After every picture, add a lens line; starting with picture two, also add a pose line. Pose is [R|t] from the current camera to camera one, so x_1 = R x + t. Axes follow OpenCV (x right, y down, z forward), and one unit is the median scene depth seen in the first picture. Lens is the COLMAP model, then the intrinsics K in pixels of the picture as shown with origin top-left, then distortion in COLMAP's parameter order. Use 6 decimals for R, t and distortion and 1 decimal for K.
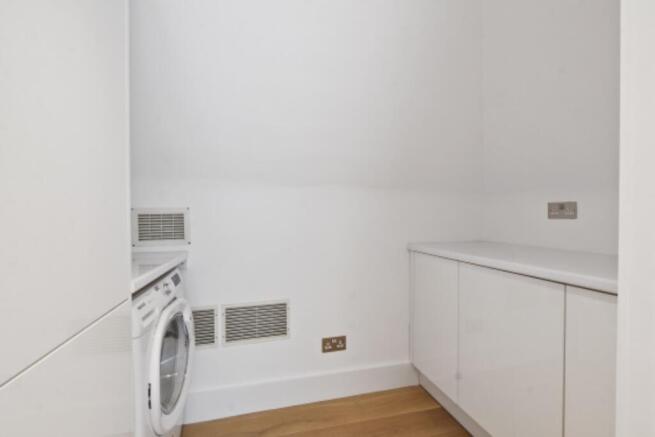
lens RADIAL K [[290.7, 0, 327.1], [0, 290.7, 220.3], [0, 0, 1]] dist [-0.001078, -0.000038]
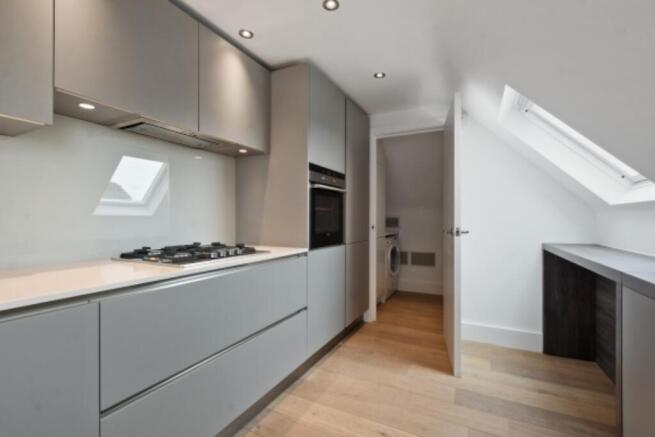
lens RADIAL K [[290.7, 0, 327.7], [0, 290.7, 218.7], [0, 0, 1]] dist [-0.001078, -0.000038]
pose [[0.745219, 0.012127, -0.666710, 0.922846], [-0.019633, 0.999800, -0.003759, 0.007386], [0.666531, 0.015891, 0.745308, -1.644398]]
